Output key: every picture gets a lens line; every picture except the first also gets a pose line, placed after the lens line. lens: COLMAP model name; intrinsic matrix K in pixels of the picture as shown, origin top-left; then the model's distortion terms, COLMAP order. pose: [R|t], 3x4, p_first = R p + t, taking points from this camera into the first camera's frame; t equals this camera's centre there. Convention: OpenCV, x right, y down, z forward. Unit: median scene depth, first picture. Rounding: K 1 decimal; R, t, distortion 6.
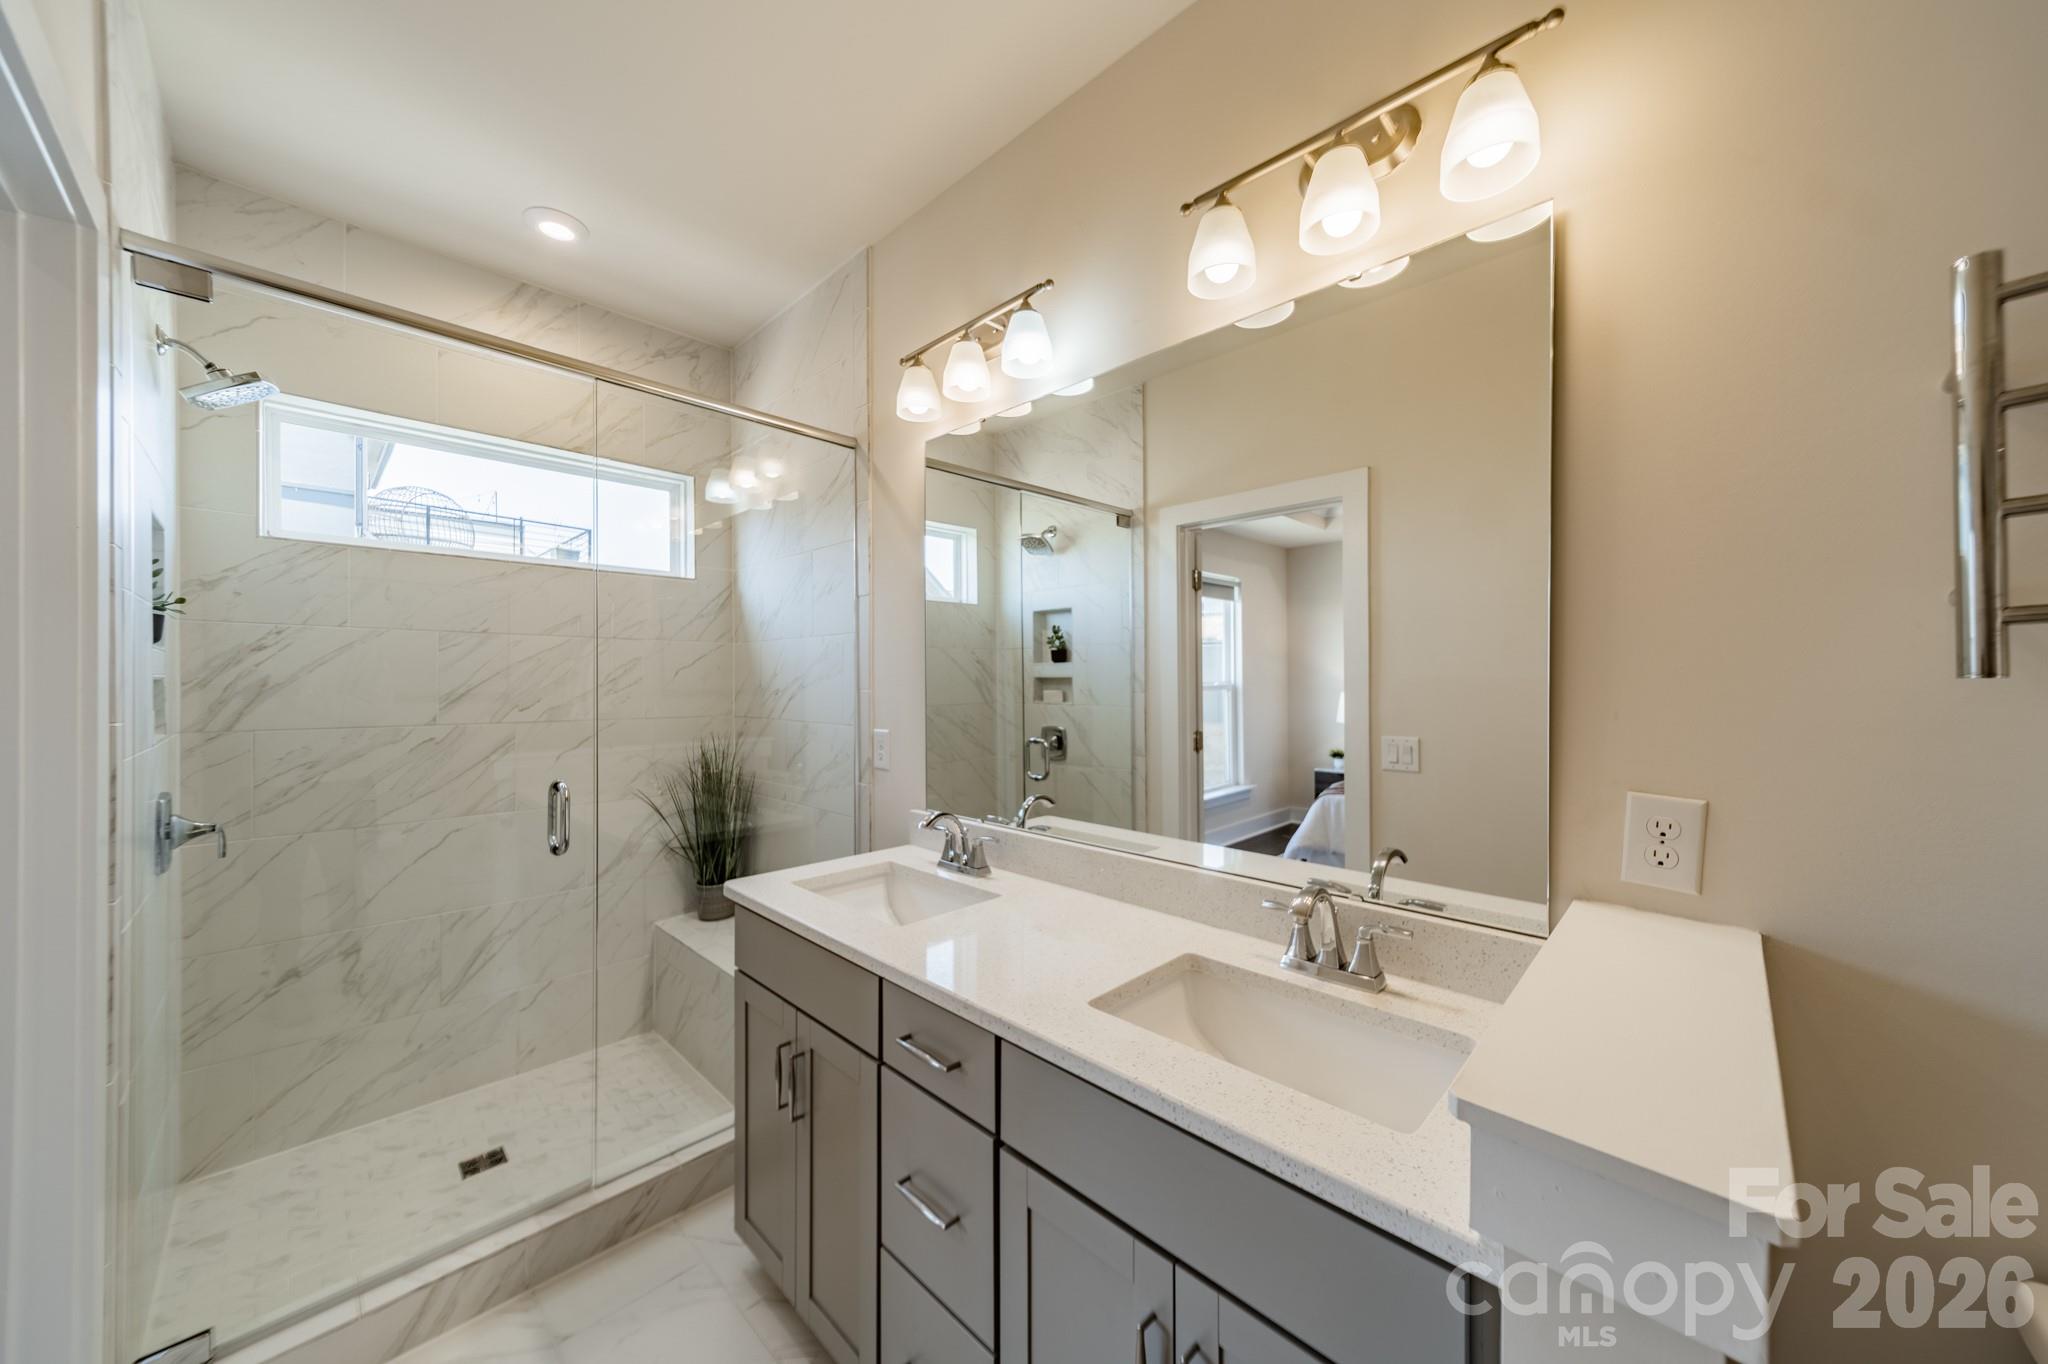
lens RADIAL K [[714.5, 0, 1034.9], [0, 714.5, 683.5], [0, 0, 1]] dist [0.007322, -0.000386]
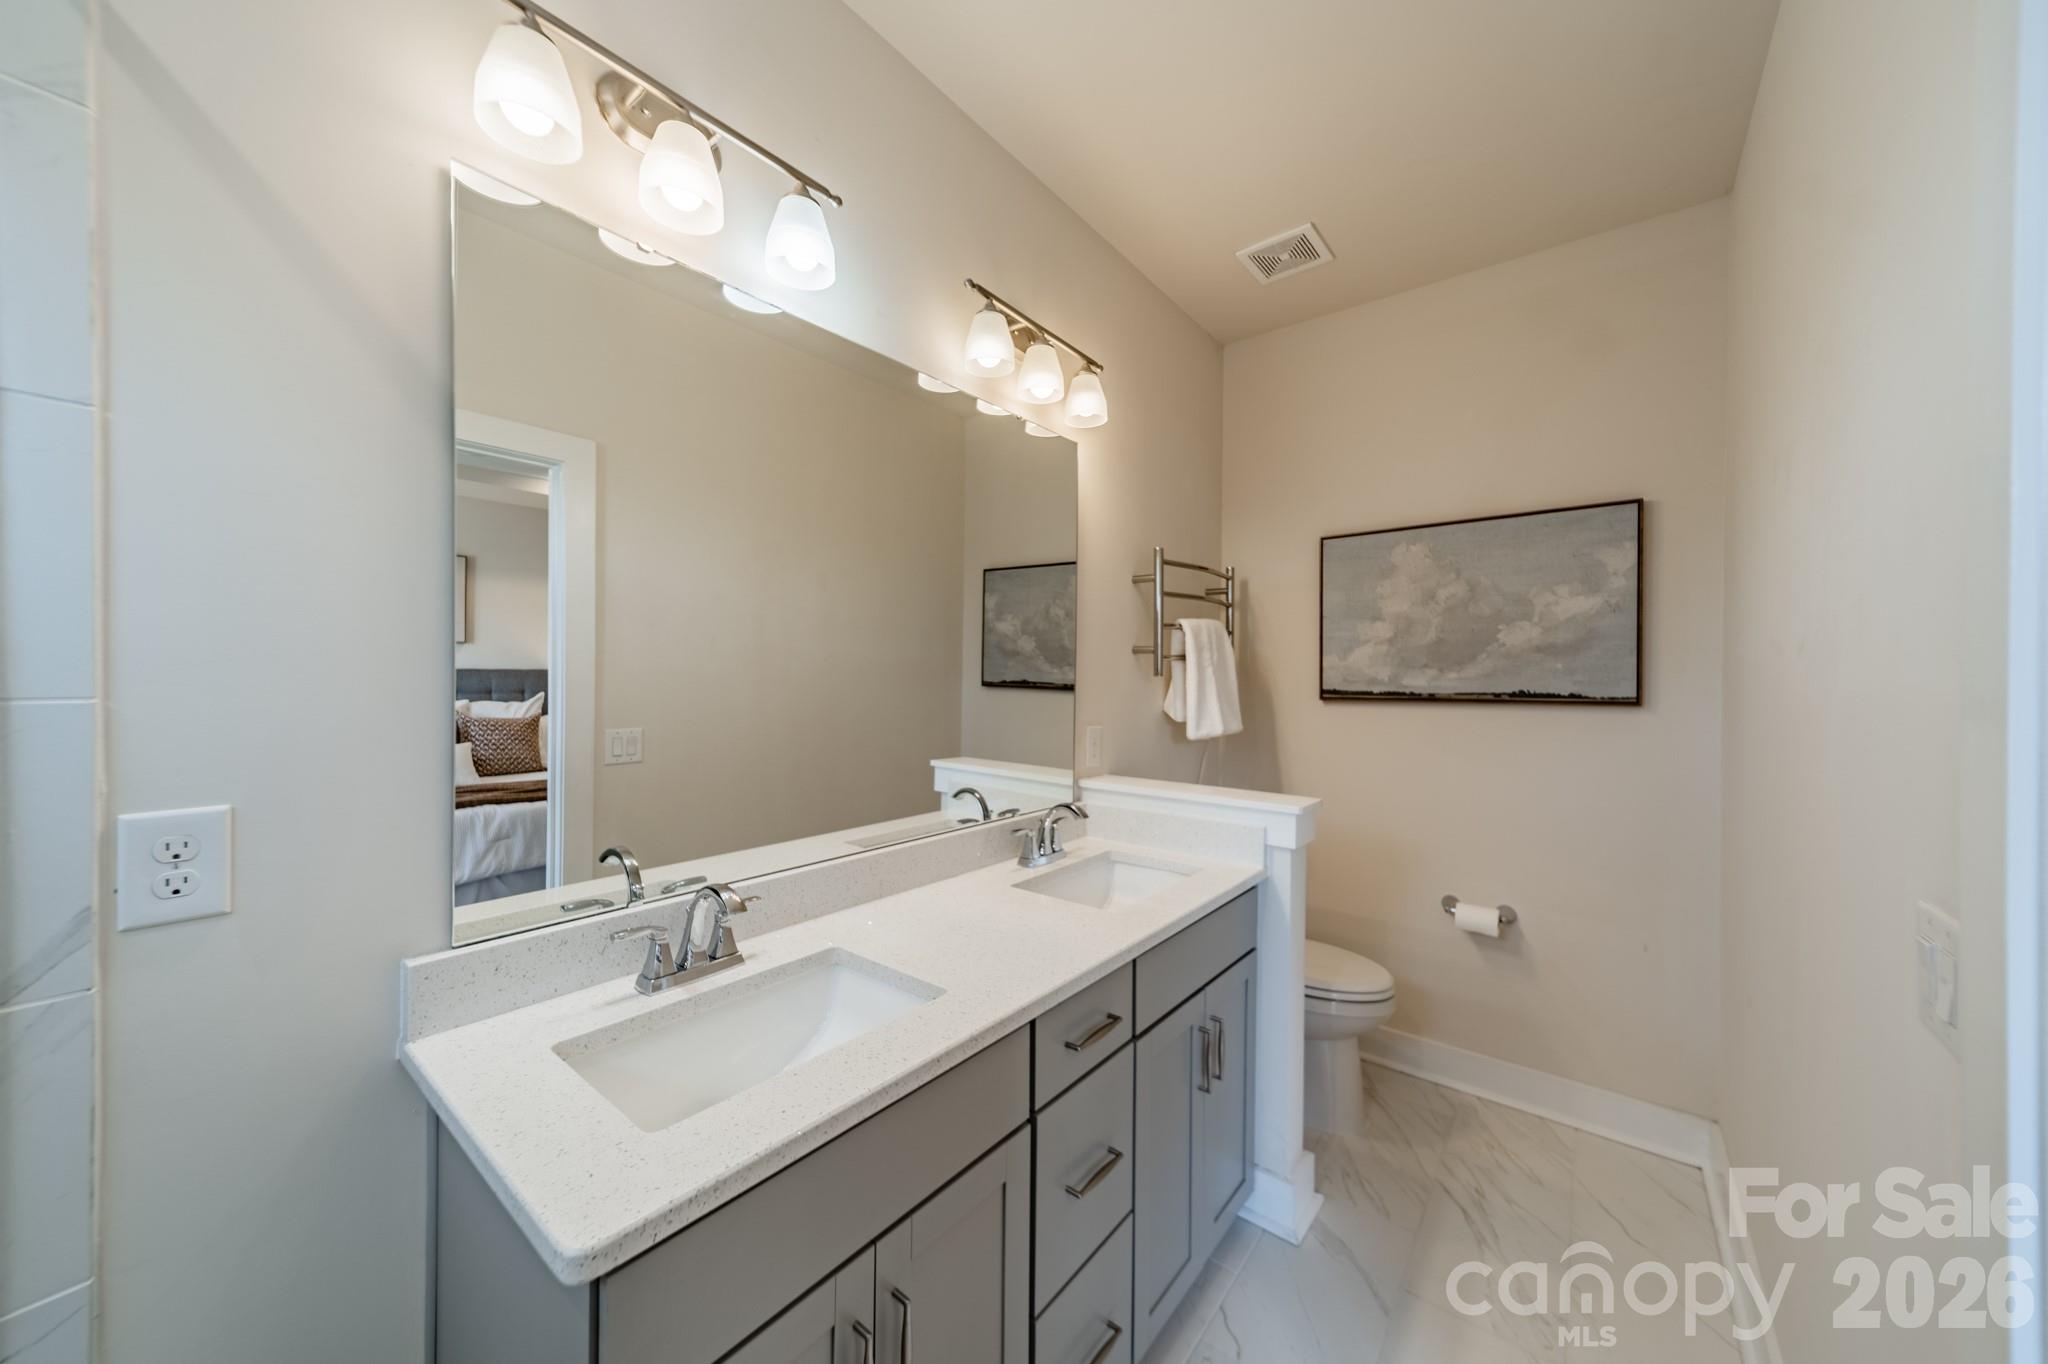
lens RADIAL K [[727.2, 0, 1033.1], [0, 727.2, 670.9], [0, 0, 1]] dist [0.058055, -0.000080]
pose [[-0.098201, 0.007212, 0.995140, -0.588860], [-0.004803, 0.999959, -0.007721, -0.001535], [-0.995155, -0.005538, -0.098163, 0.578238]]
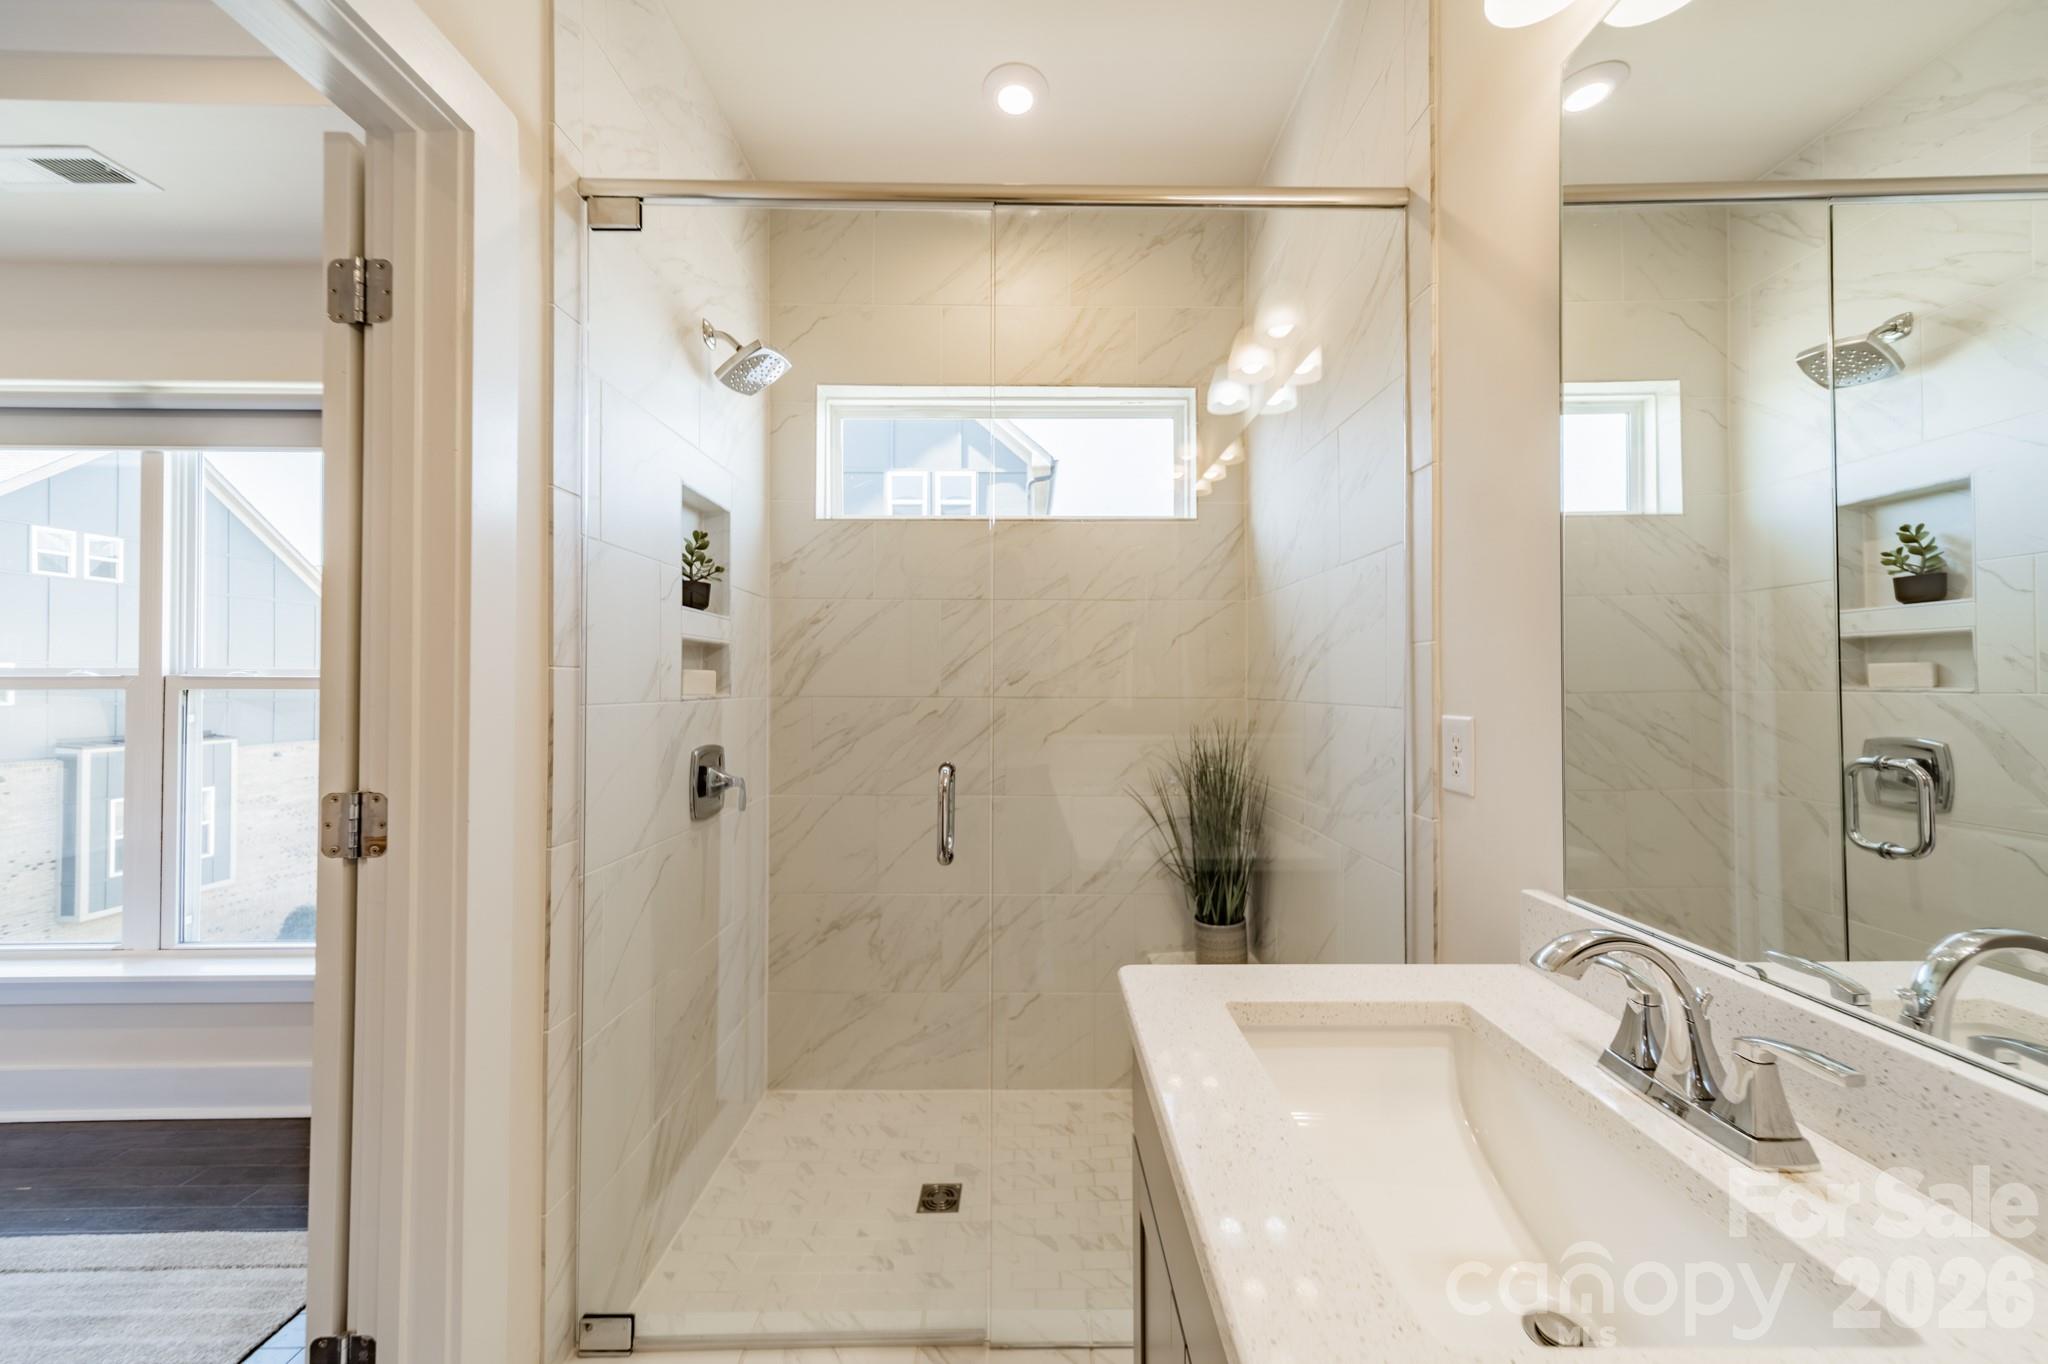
lens RADIAL K [[714.5, 0, 1034.9], [0, 714.5, 683.5], [0, 0, 1]] dist [0.007322, -0.000386]
pose [[0.701138, -0.002287, -0.713022, -0.056115], [-0.001058, 0.999990, -0.004248, 0.040559], [0.713025, 0.003733, 0.701129, 0.392558]]
